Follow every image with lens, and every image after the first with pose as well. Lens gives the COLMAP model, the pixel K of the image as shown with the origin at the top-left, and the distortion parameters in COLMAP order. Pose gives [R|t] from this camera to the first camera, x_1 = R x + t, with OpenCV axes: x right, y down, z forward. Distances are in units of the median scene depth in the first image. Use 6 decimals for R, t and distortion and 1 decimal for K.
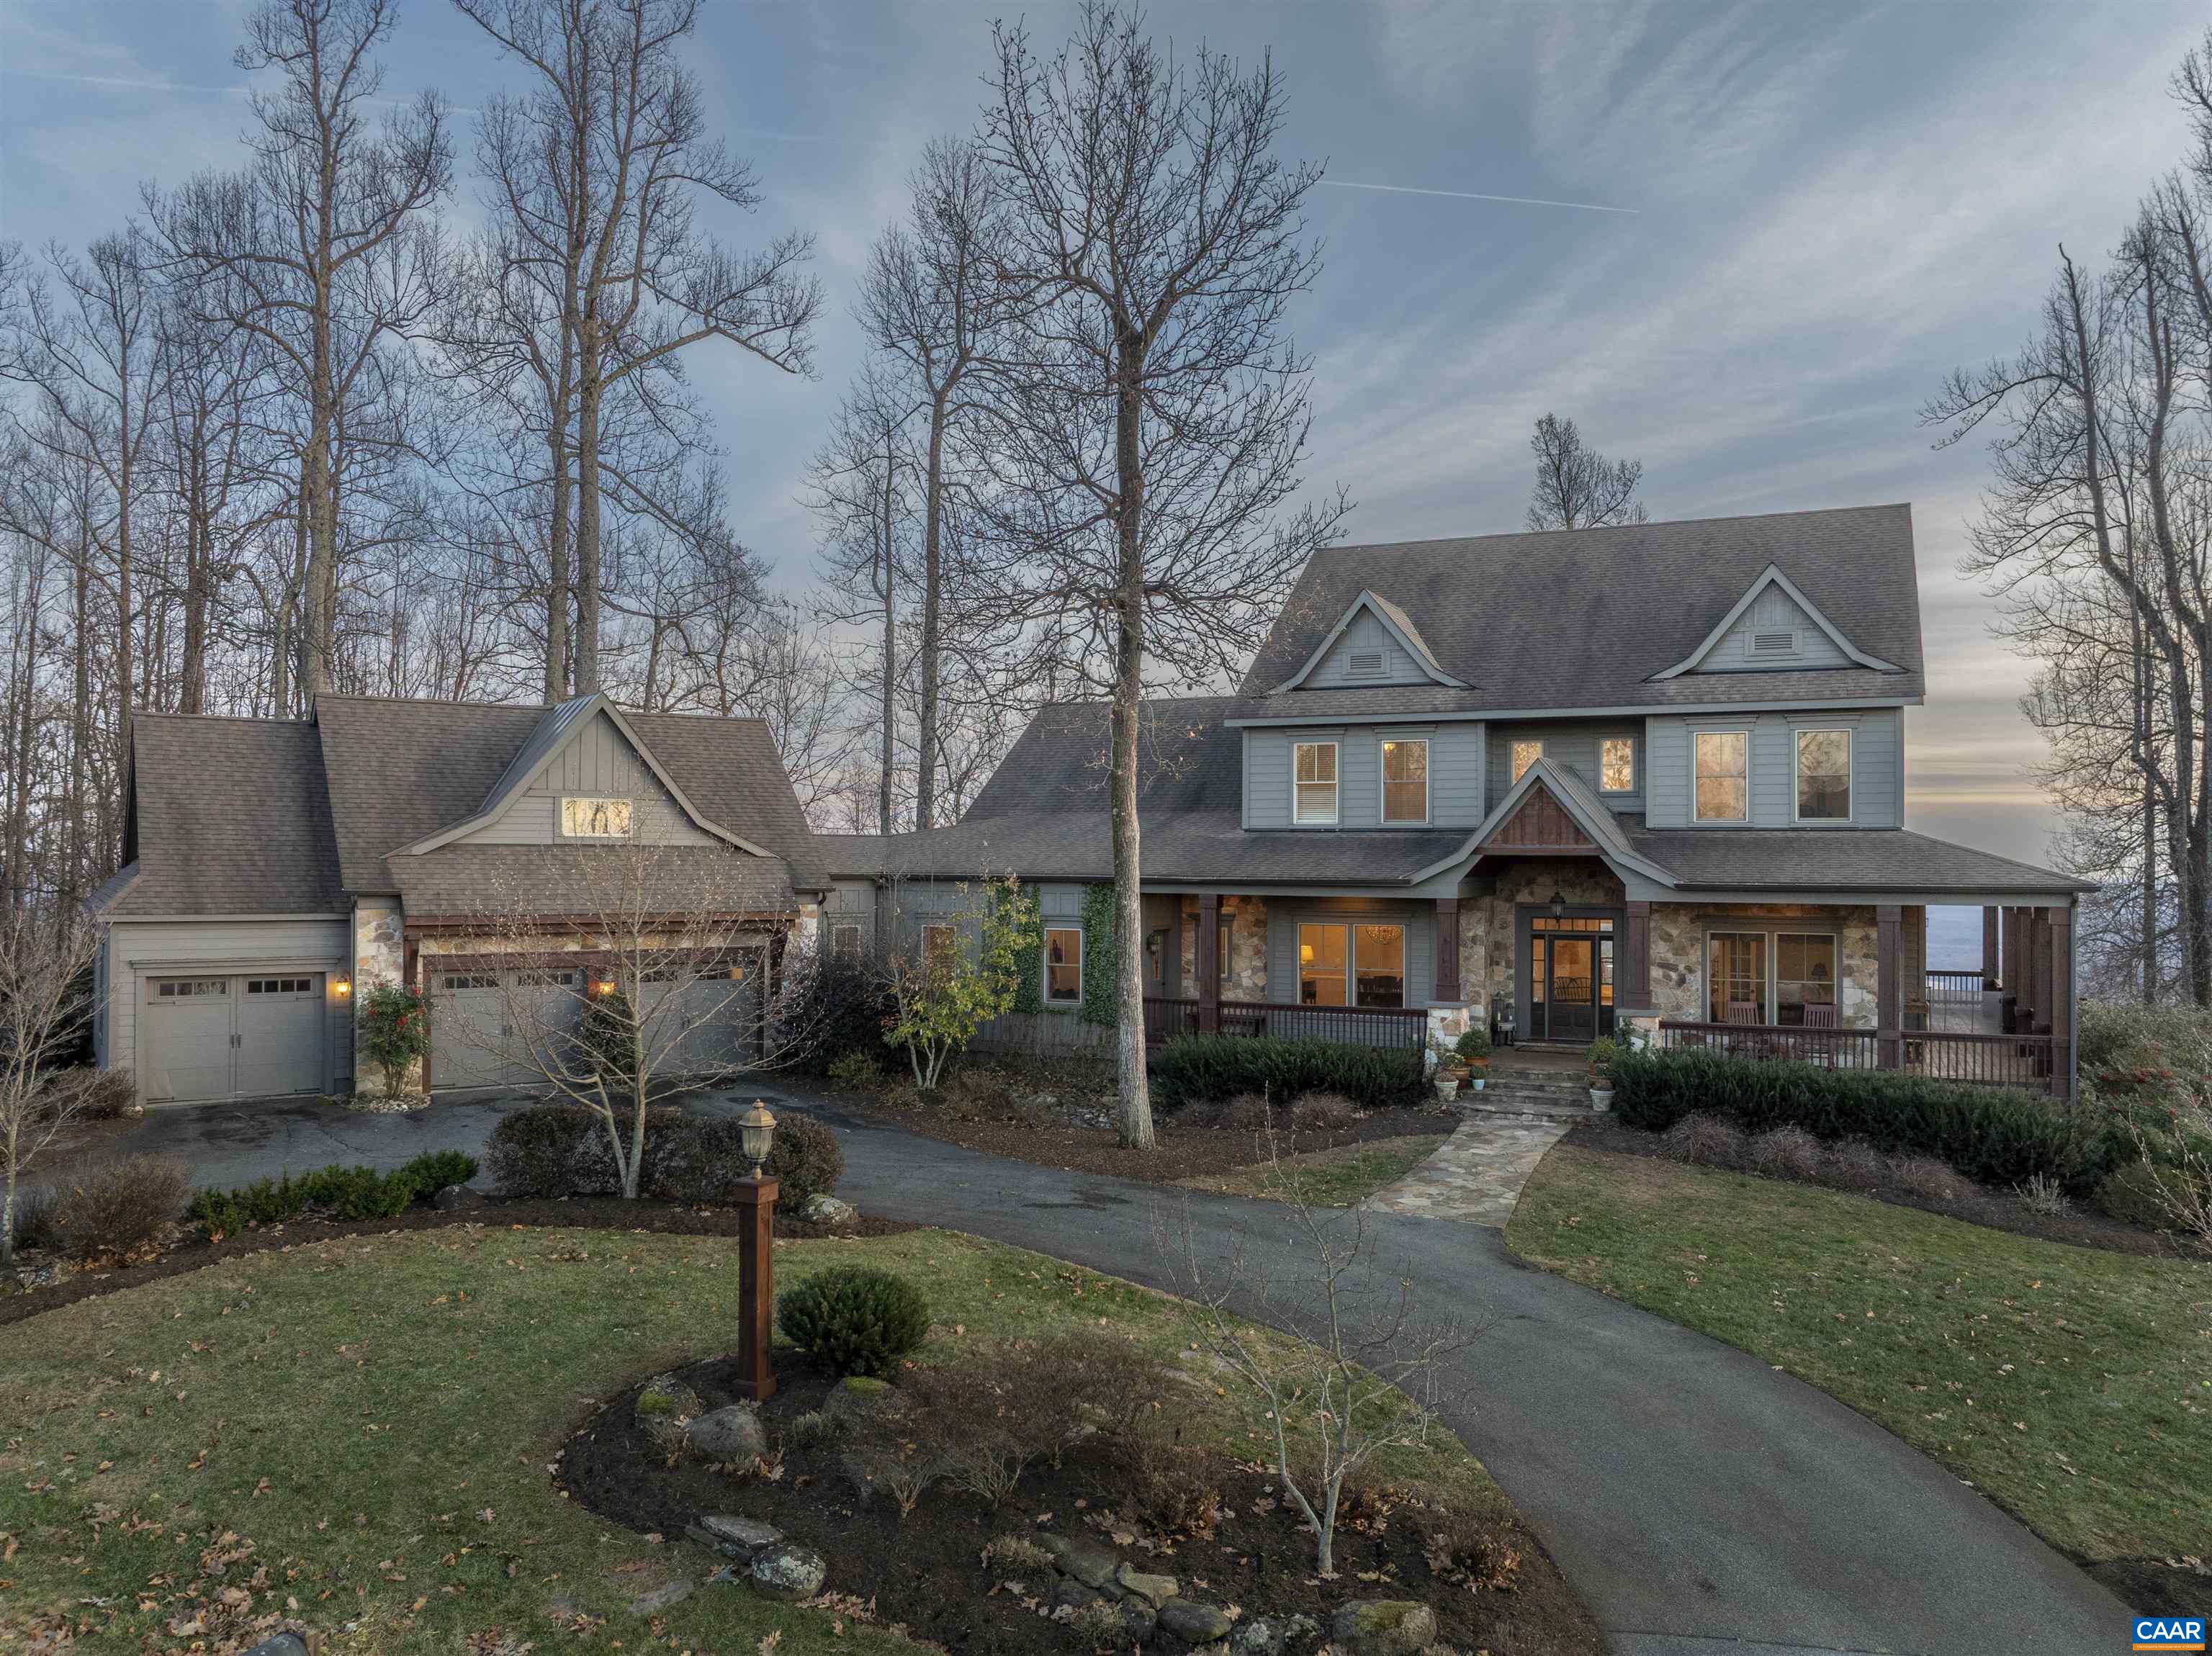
lens RADIAL K [[1567.6, 0, 1106.0], [0, 1567.6, 828.0], [0, 0, 1]] dist [-0.041265, 0.002545]
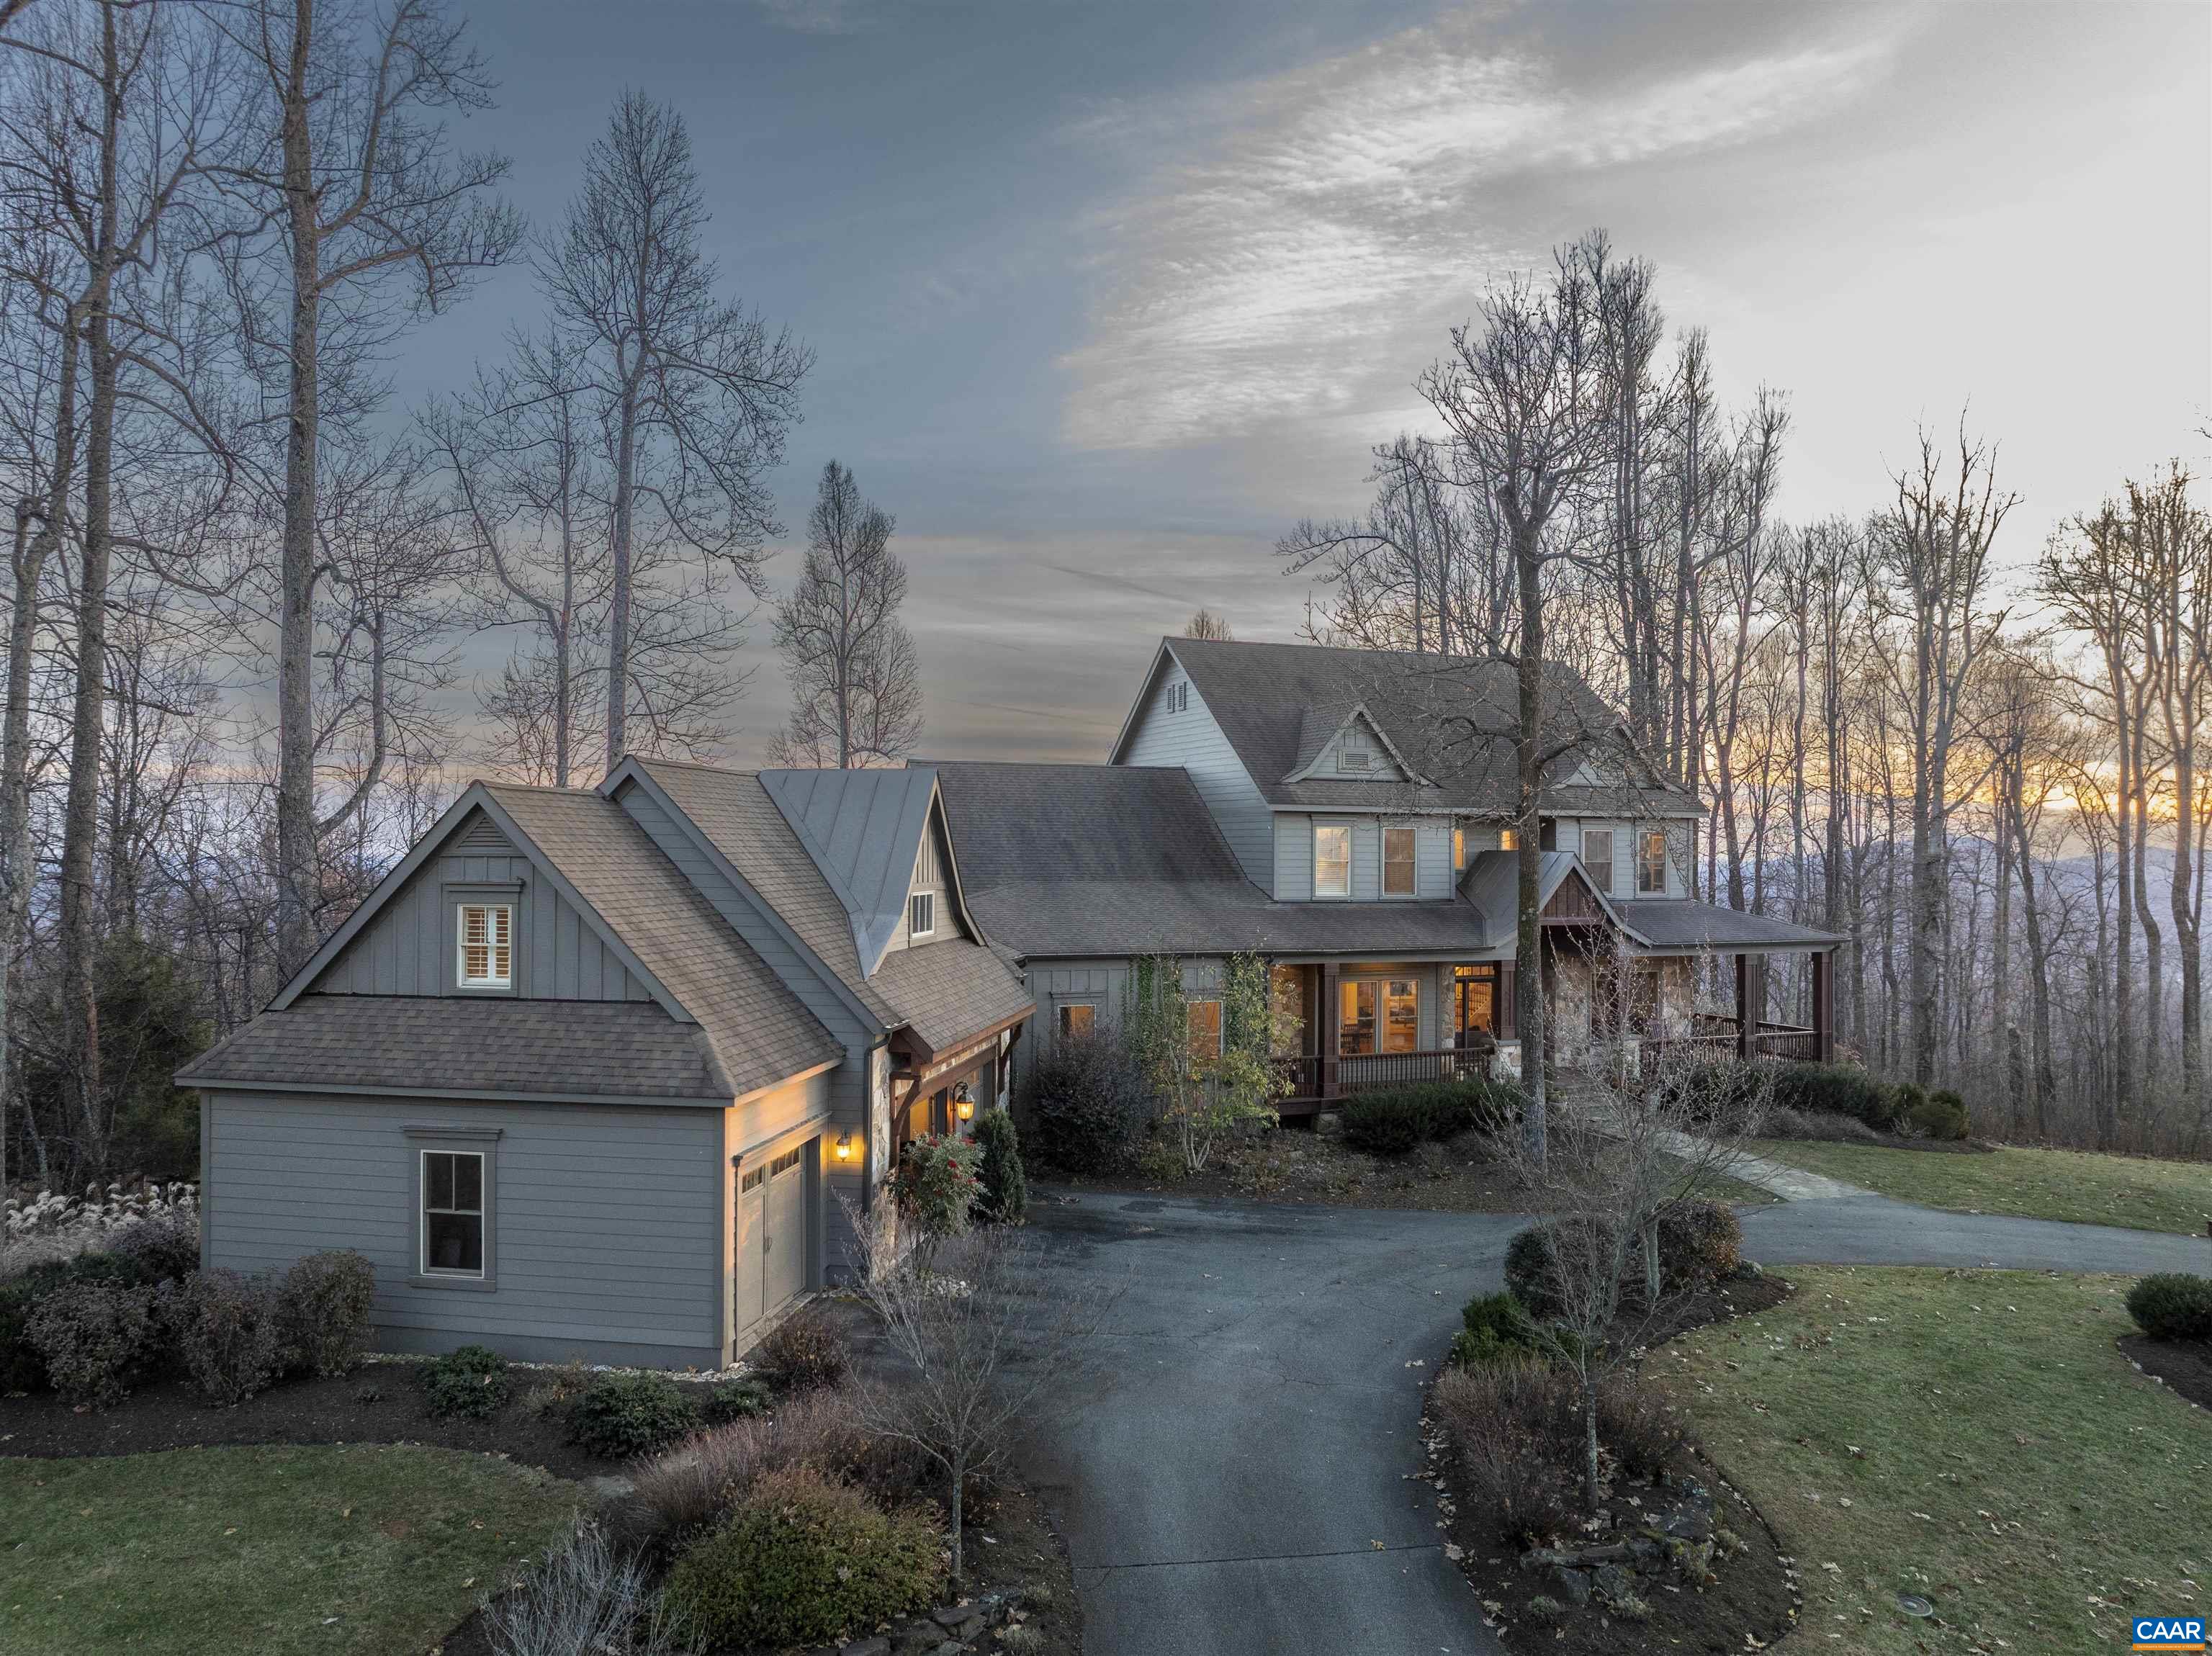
lens RADIAL K [[1558.7, 0, 1093.9], [0, 1558.7, 831.8], [0, 0, 1]] dist [-0.048491, 0.018632]
pose [[0.708190, 0.004463, 0.706007, -0.901390], [-0.015821, 0.999829, 0.009550, -0.065679], [-0.705844, -0.017933, 0.708140, 0.326986]]
